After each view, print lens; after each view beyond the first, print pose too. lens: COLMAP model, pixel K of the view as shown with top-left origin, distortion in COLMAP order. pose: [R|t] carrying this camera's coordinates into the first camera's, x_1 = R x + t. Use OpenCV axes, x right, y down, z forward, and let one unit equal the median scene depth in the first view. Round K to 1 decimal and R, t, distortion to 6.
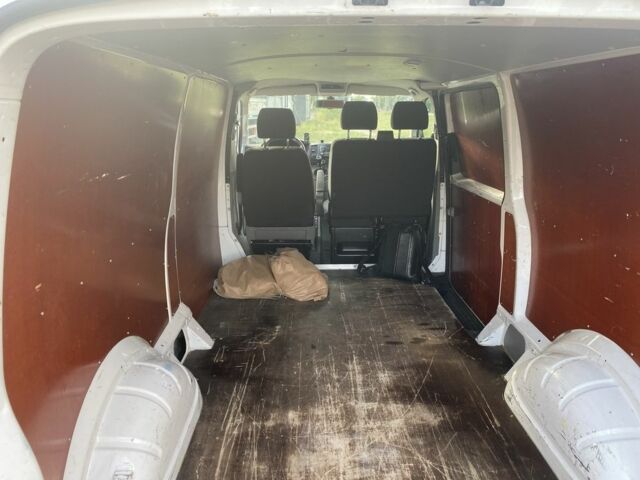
lens RADIAL K [[505.6, 0, 320.0], [0, 505.6, 240.0], [0, 0, 1]] dist [0.001345, -0.013188]
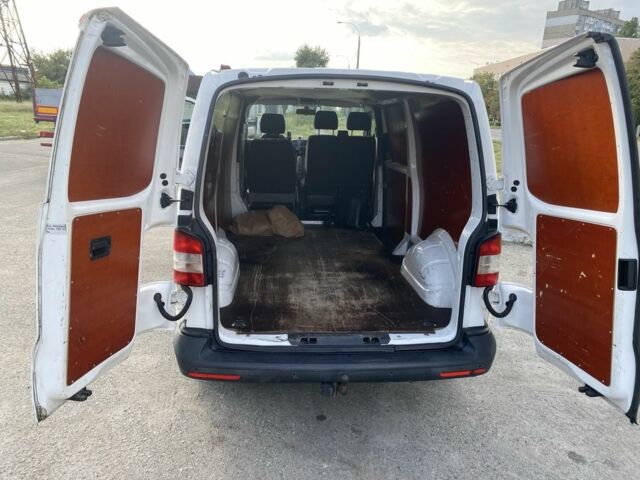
lens RADIAL K [[486.8, 0, 322.5], [0, 486.8, 241.9], [0, 0, 1]] dist [0.007097, -0.004426]
pose [[0.997471, 0.013951, 0.069697, -0.031370], [-0.013899, 0.999903, -0.001230, 0.125530], [-0.069707, 0.000258, 0.997567, -0.476376]]
